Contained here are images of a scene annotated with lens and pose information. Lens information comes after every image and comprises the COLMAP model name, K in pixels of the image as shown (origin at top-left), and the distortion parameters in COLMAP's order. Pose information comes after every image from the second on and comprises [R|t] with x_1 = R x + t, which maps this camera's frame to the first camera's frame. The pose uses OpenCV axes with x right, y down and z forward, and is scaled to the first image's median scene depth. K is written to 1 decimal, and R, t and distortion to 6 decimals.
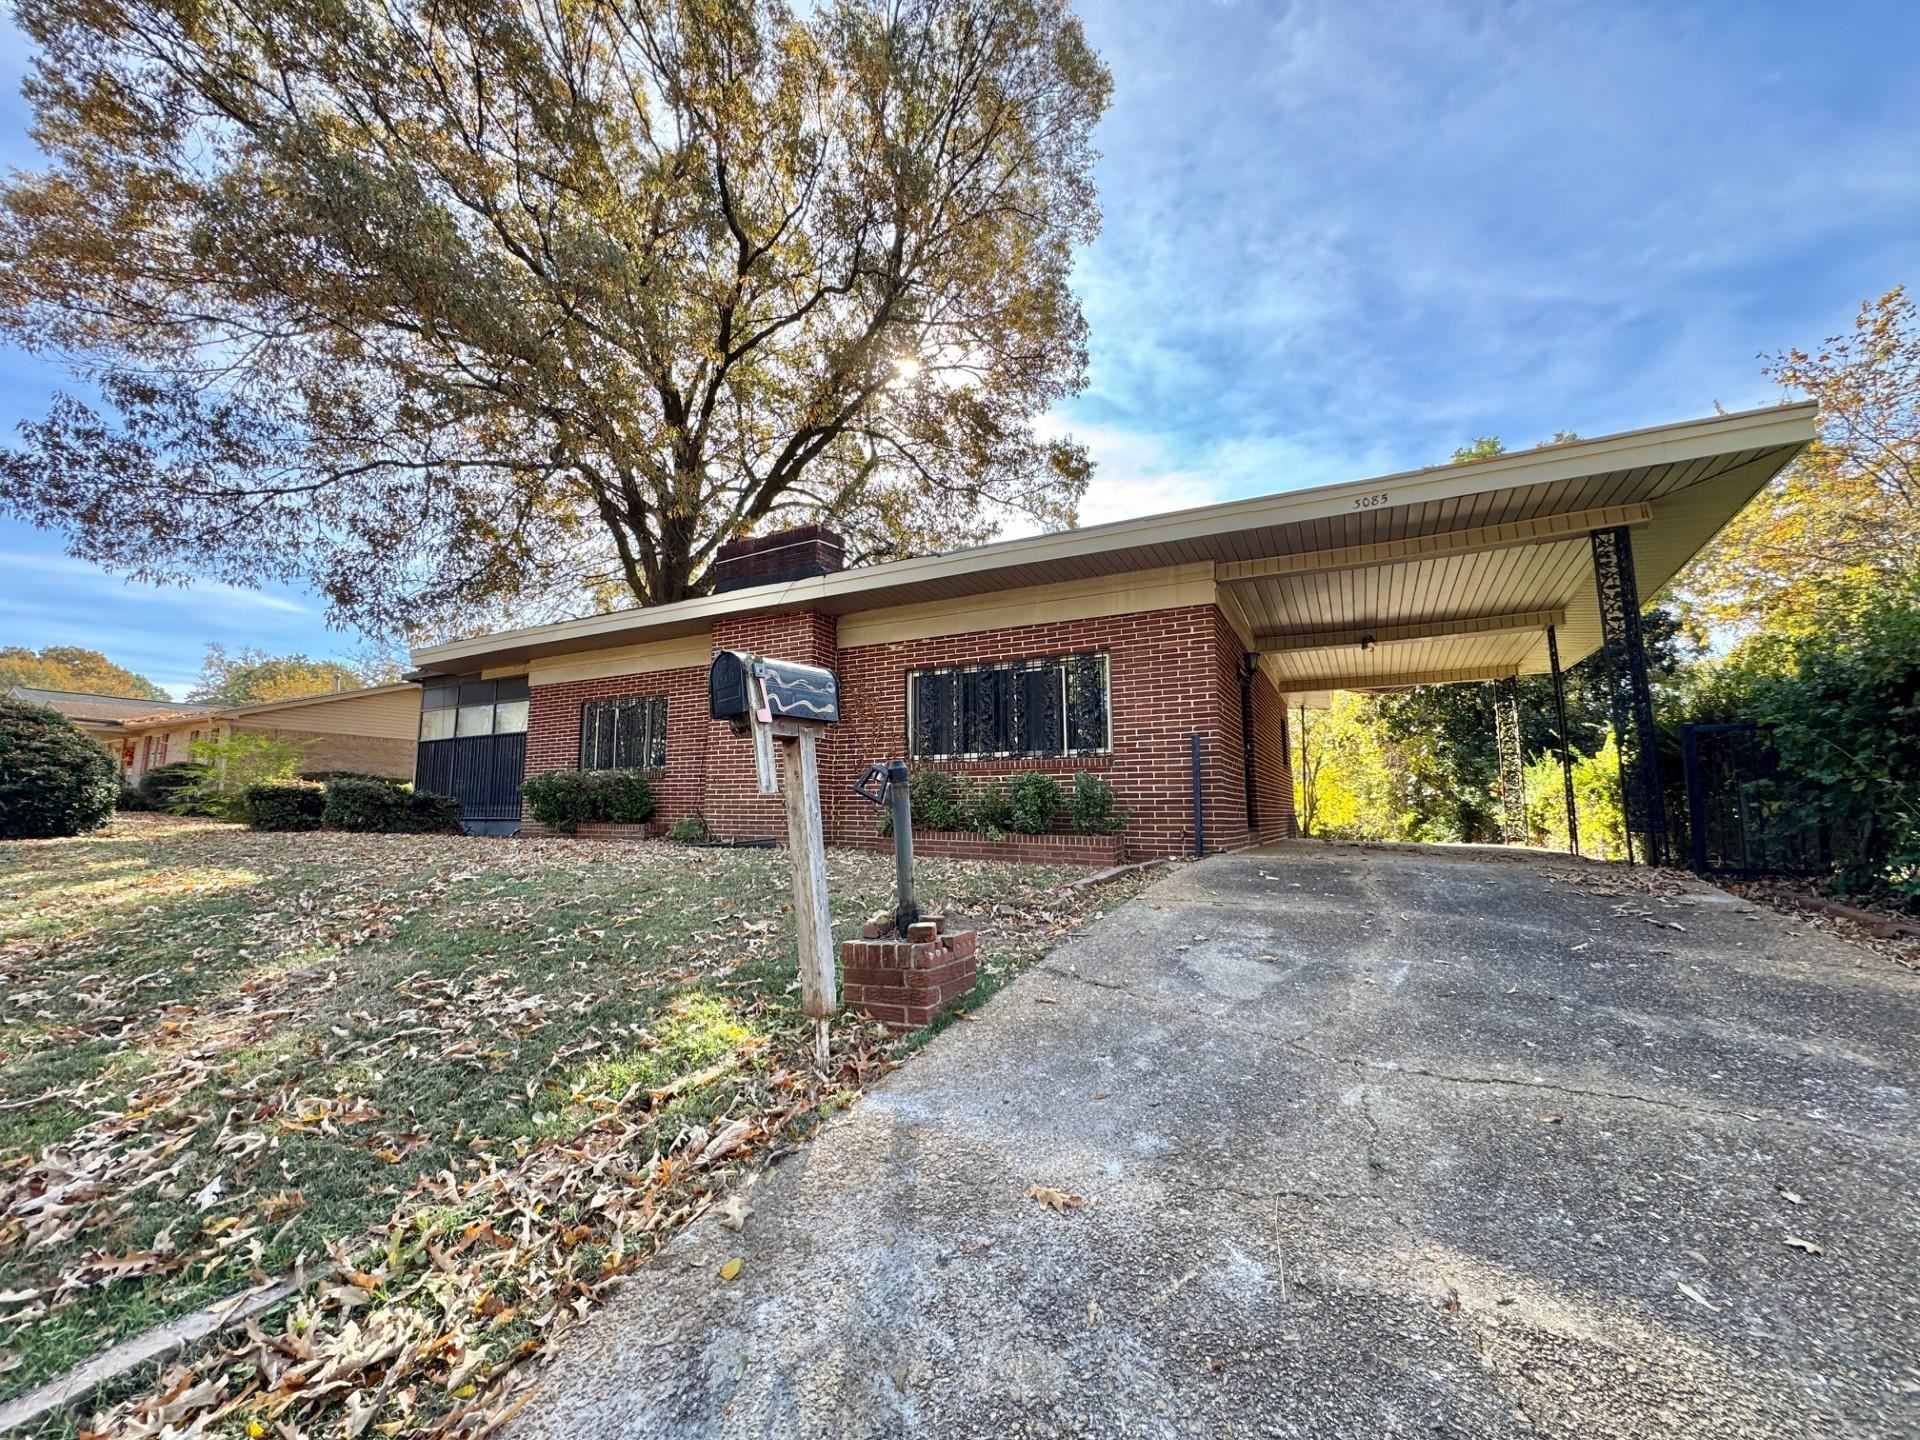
lens RADIAL K [[758.5, 0, 957.6], [0, 758.5, 727.6], [0, 0, 1]] dist [-0.003320, -0.000124]
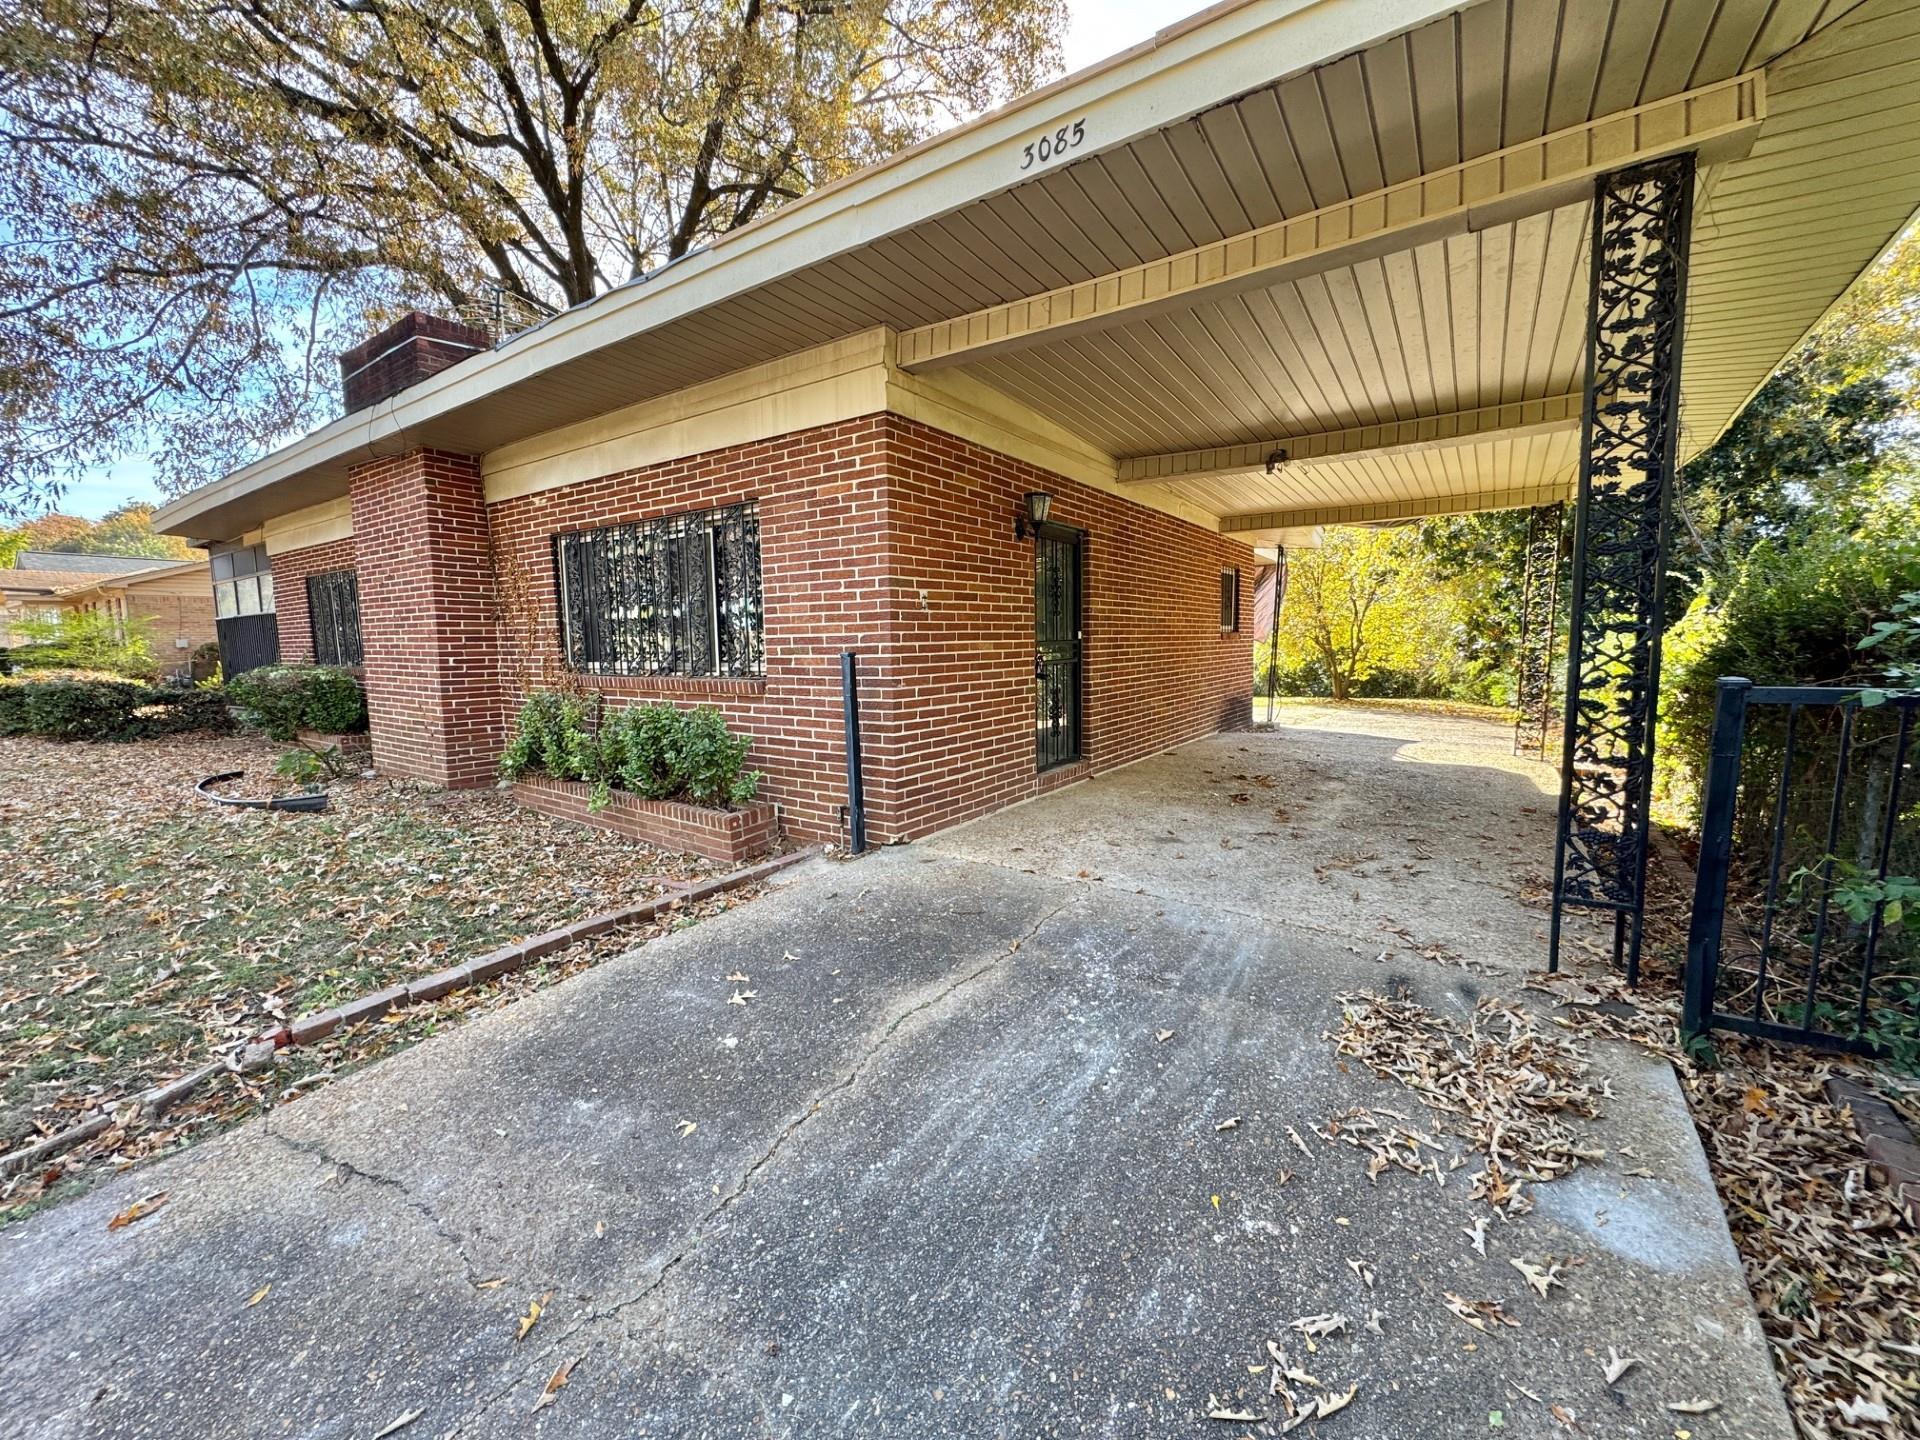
lens RADIAL K [[758.5, 0, 955.4], [0, 758.5, 731.7], [0, 0, 1]] dist [-0.003320, -0.000124]
pose [[0.993229, -0.002047, -0.116154, 0.383509], [0.029035, 0.972486, 0.231143, -0.053106], [0.112485, -0.232951, 0.965961, 0.354622]]
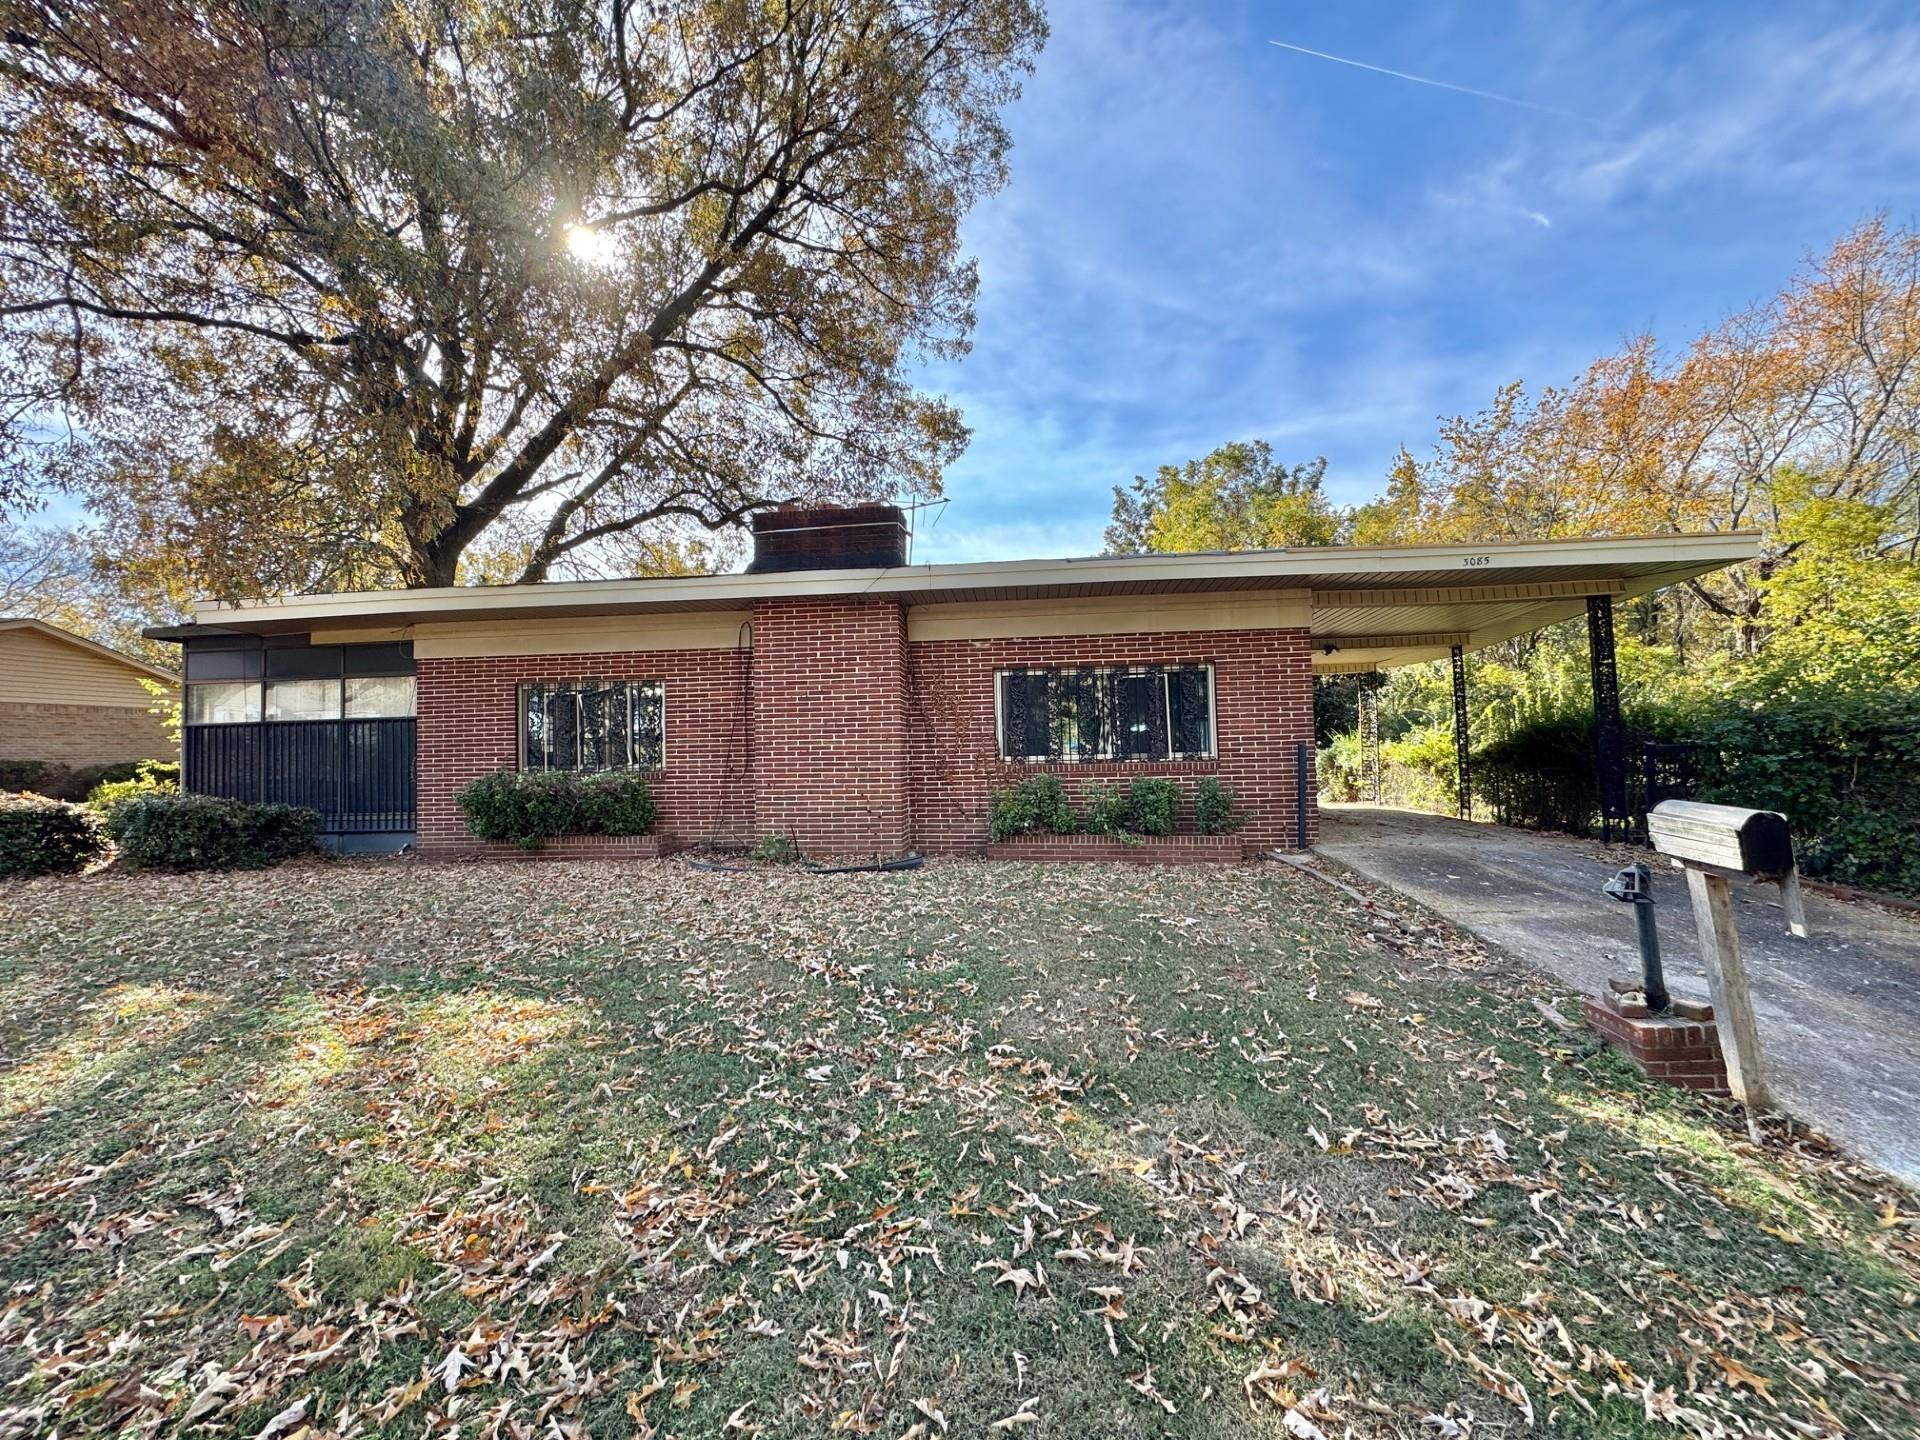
lens RADIAL K [[758.5, 0, 950.4], [0, 758.5, 714.1], [0, 0, 1]] dist [-0.003320, -0.000124]
pose [[0.924069, -0.005931, 0.382180, -0.506499], [-0.019144, 0.997907, 0.061773, -0.079143], [-0.381746, -0.064398, 0.922021, 0.126966]]
